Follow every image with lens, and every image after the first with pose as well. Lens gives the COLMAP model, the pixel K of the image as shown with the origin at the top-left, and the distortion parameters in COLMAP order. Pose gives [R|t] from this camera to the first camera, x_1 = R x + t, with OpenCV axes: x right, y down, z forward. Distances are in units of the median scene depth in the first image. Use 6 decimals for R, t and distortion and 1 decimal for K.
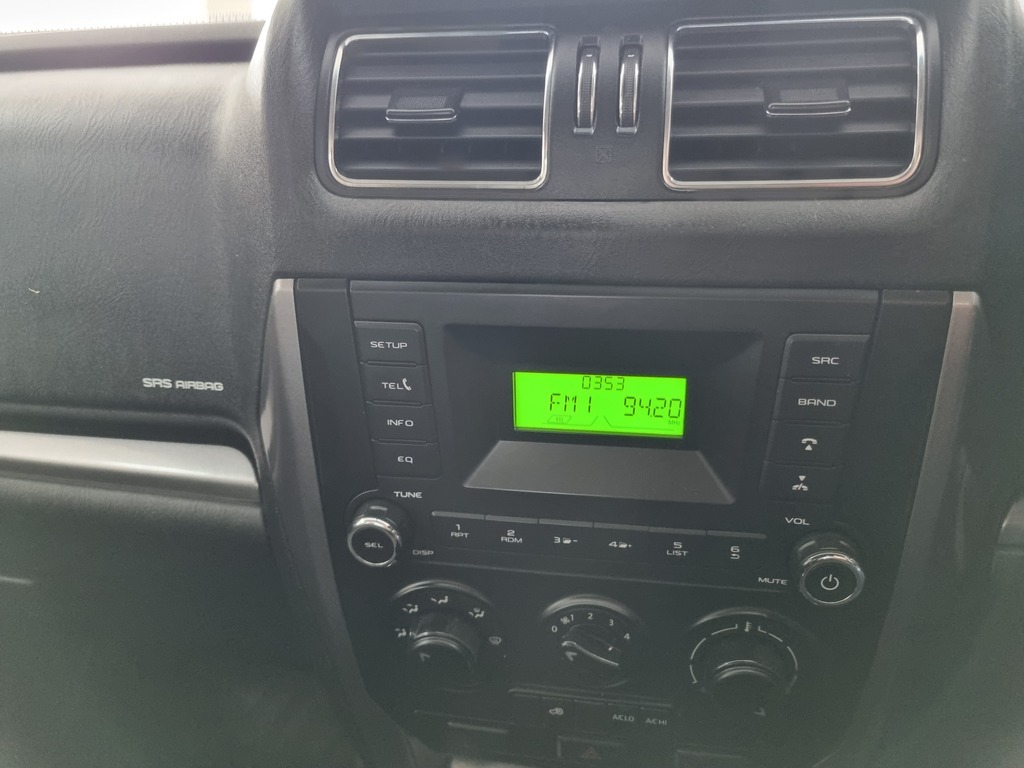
lens RADIAL K [[779.9, 0, 516.4], [0, 779.9, 391.8], [0, 0, 1]] dist [0.012752, 0.007157]
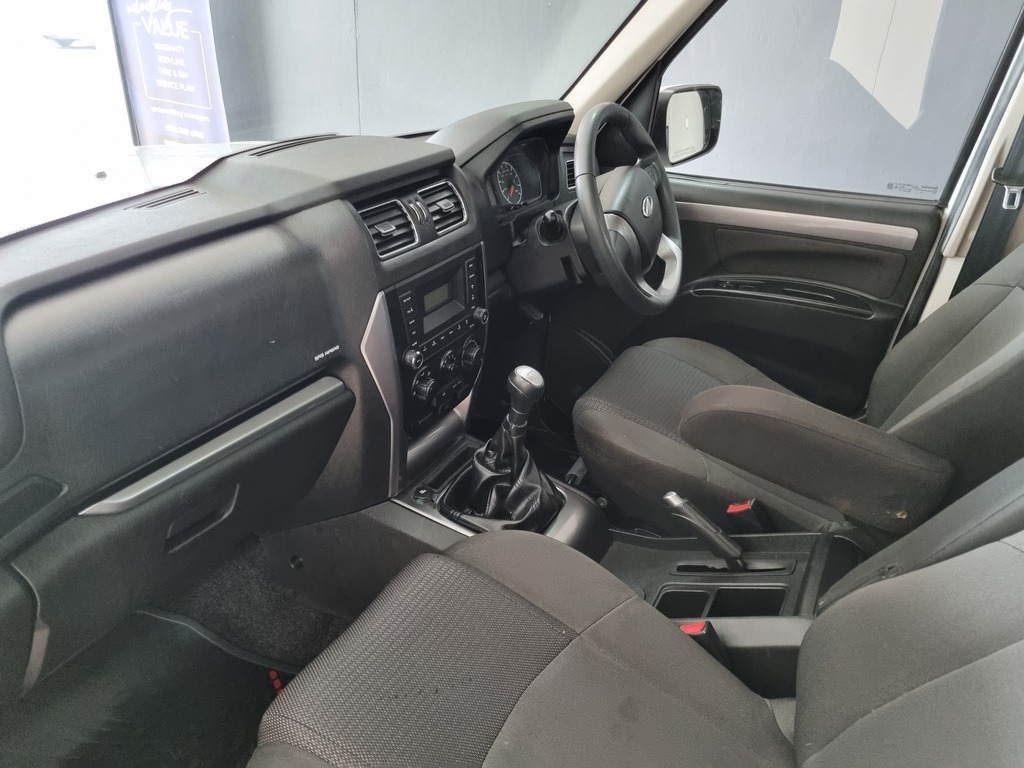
lens RADIAL K [[772.3, 0, 512.0], [0, 772.3, 384.0], [0, 0, 1]] dist [0.037024, -0.020852]
pose [[0.306705, -0.407961, 0.859942, -2.928584], [0.340153, 0.890800, 0.301283, -0.565892], [-0.888948, 0.200107, 0.411982, -0.663378]]
